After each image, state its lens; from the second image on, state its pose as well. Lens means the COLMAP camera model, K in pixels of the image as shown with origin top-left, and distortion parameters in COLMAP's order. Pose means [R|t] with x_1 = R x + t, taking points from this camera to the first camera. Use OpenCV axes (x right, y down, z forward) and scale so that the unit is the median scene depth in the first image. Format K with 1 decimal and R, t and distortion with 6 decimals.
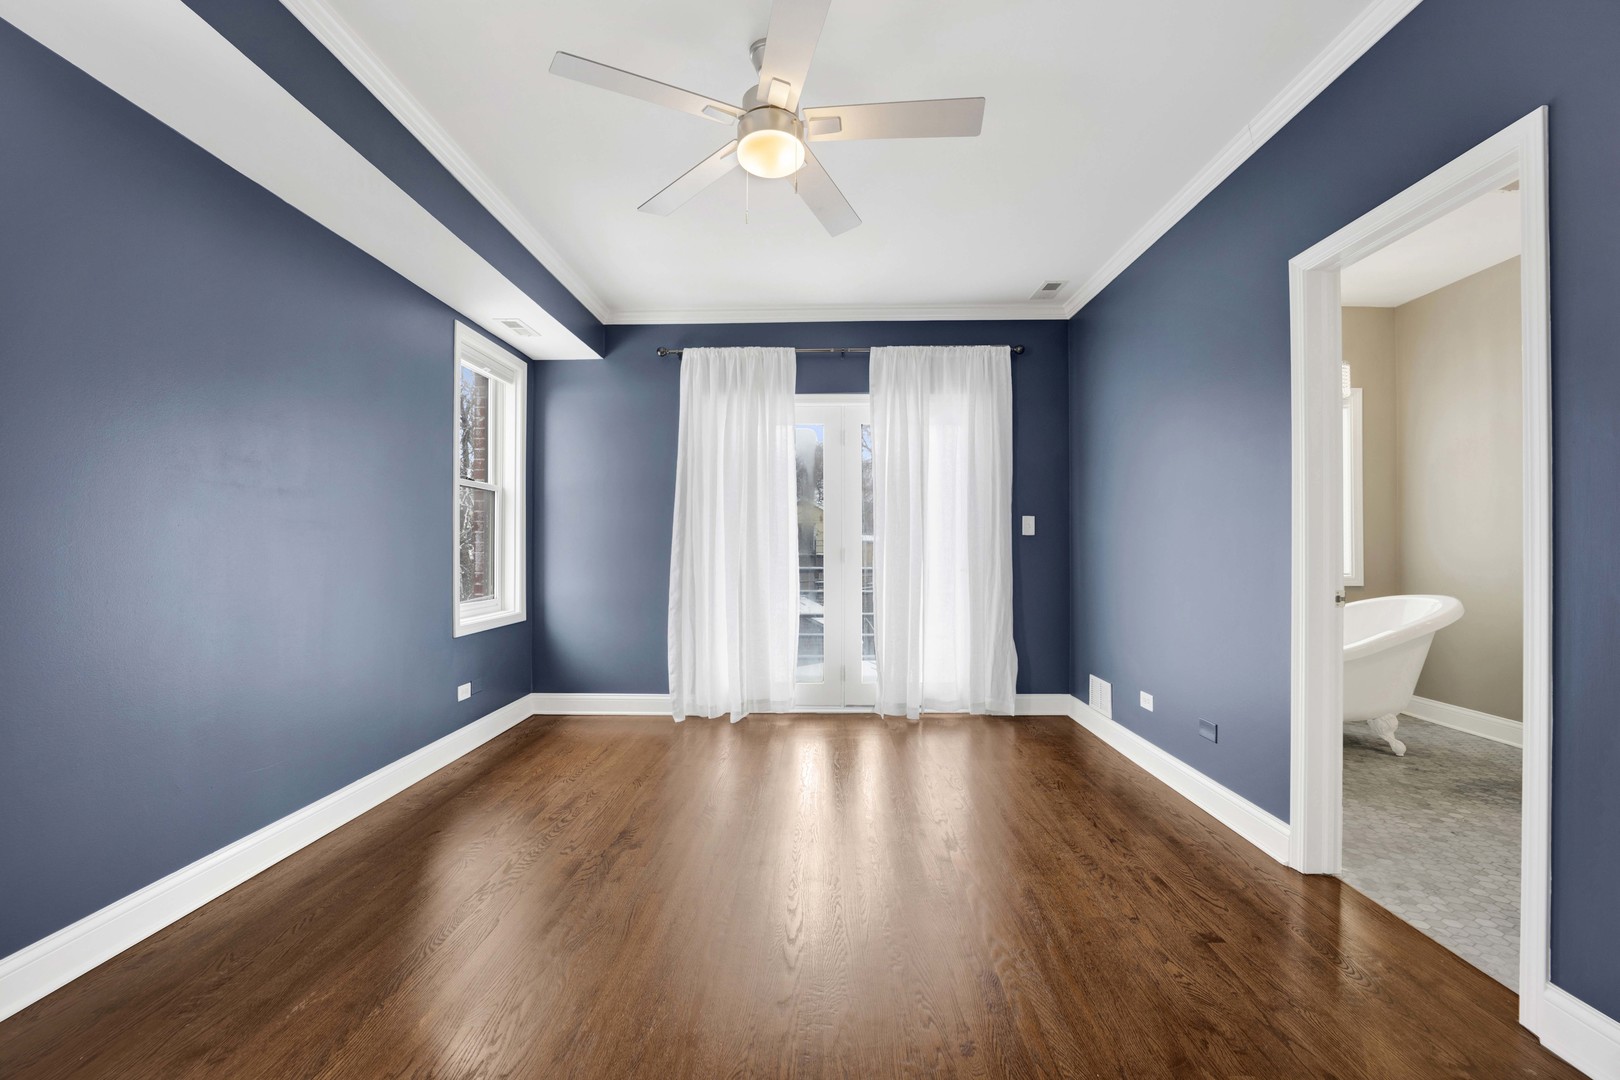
lens RADIAL K [[671.6, 0, 806.2], [0, 671.6, 543.3], [0, 0, 1]] dist [-0.020434, -0.000262]
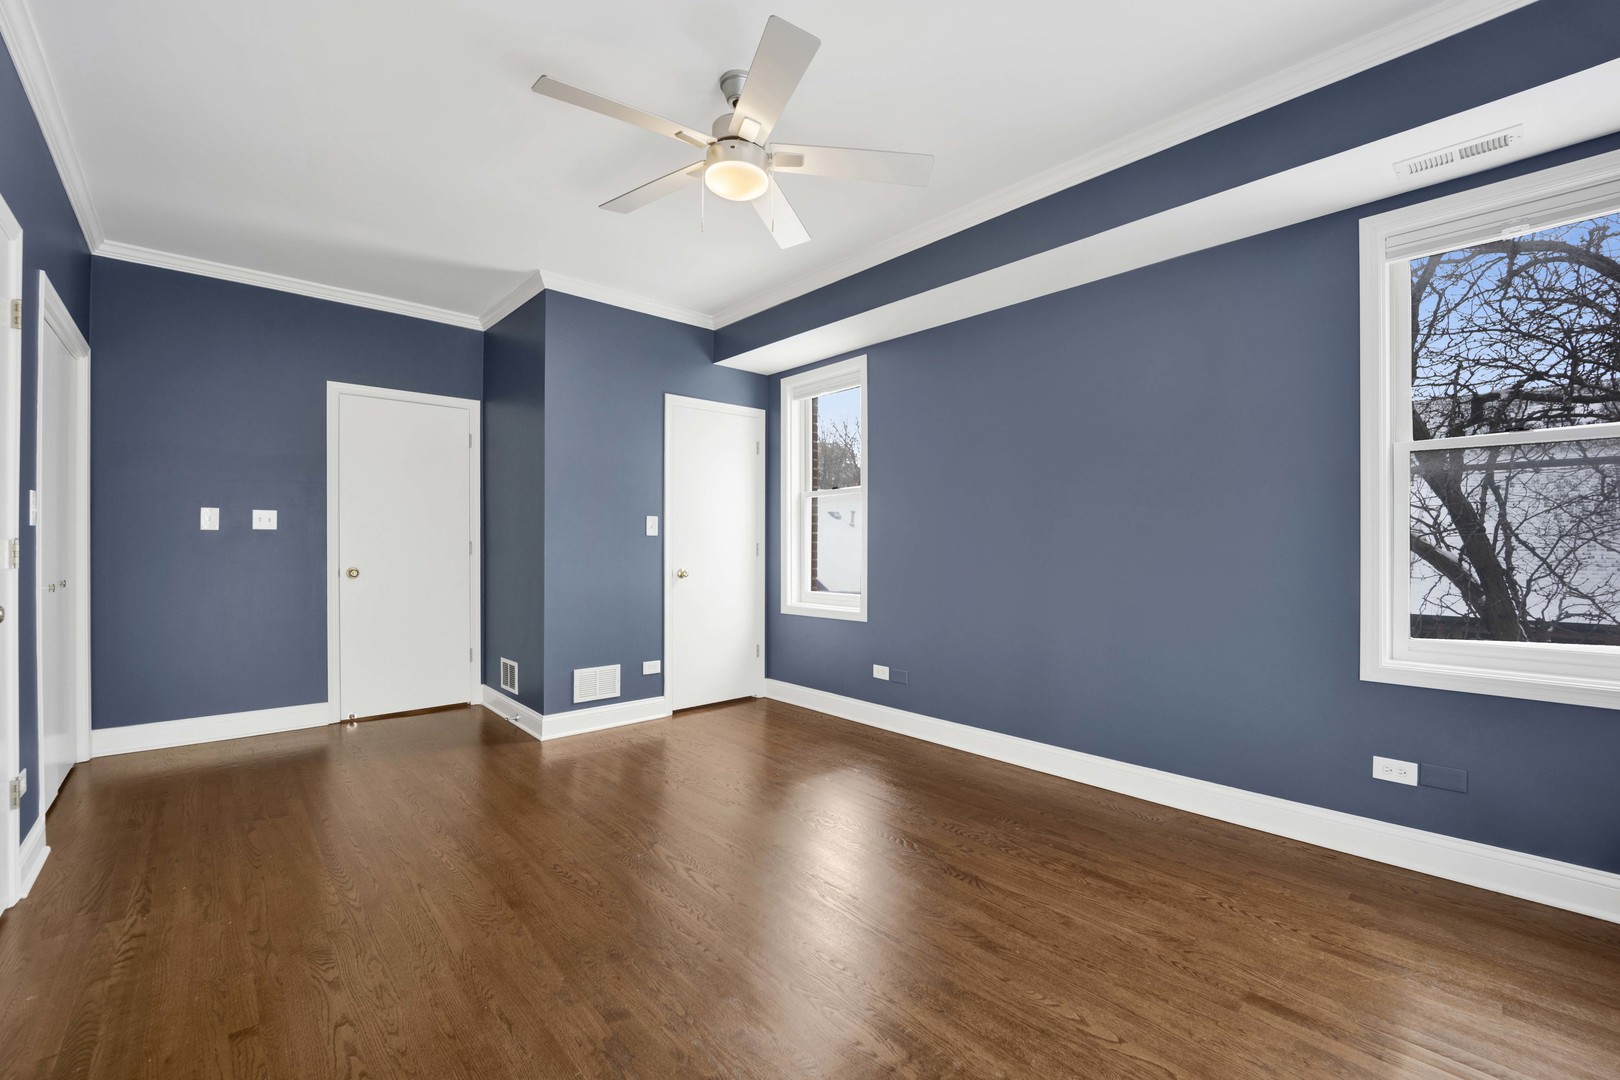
lens RADIAL K [[671.6, 0, 806.2], [0, 671.6, 543.3], [0, 0, 1]] dist [-0.020434, -0.000262]
pose [[-0.719553, -0.004146, -0.694425, 0.477451], [0.002528, 0.999960, -0.008590, 0.005689], [0.694433, -0.007937, -0.719514, 1.444154]]
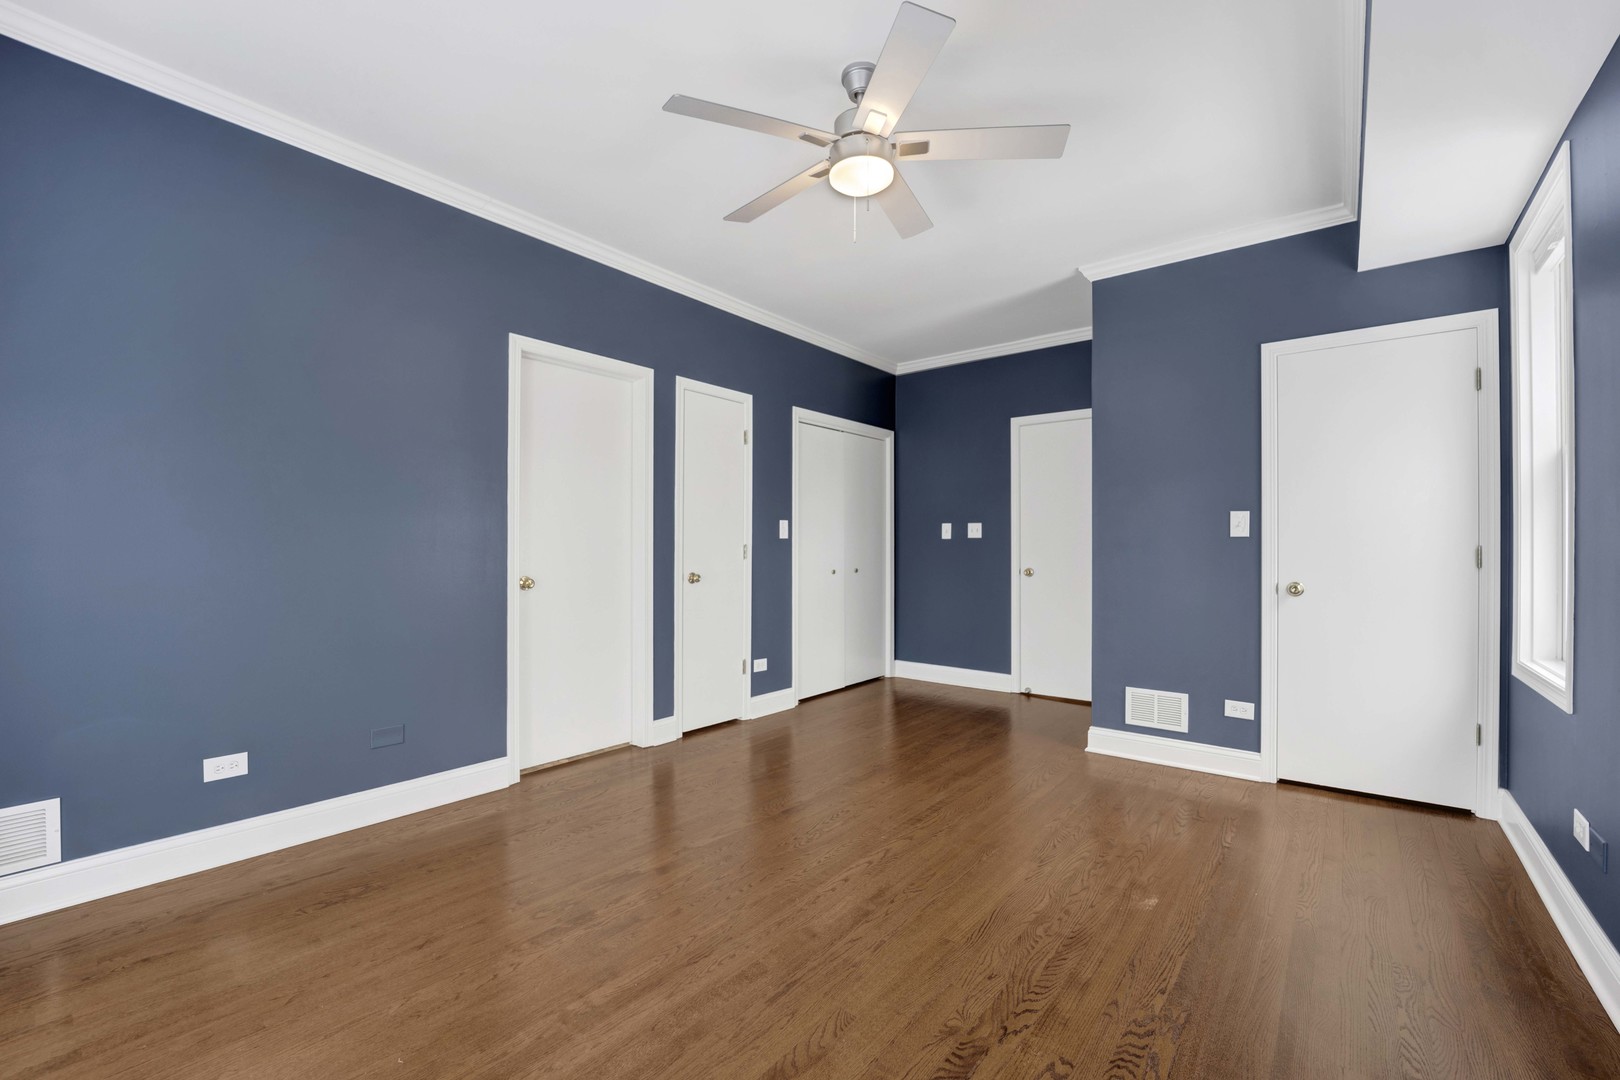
lens RADIAL K [[671.6, 0, 806.2], [0, 671.6, 543.3], [0, 0, 1]] dist [-0.020434, -0.000262]
pose [[-0.799052, 0.000494, 0.601262, -0.486829], [-0.009192, 0.999873, -0.013037, 0.007470], [-0.601192, -0.015944, -0.798946, 1.481727]]
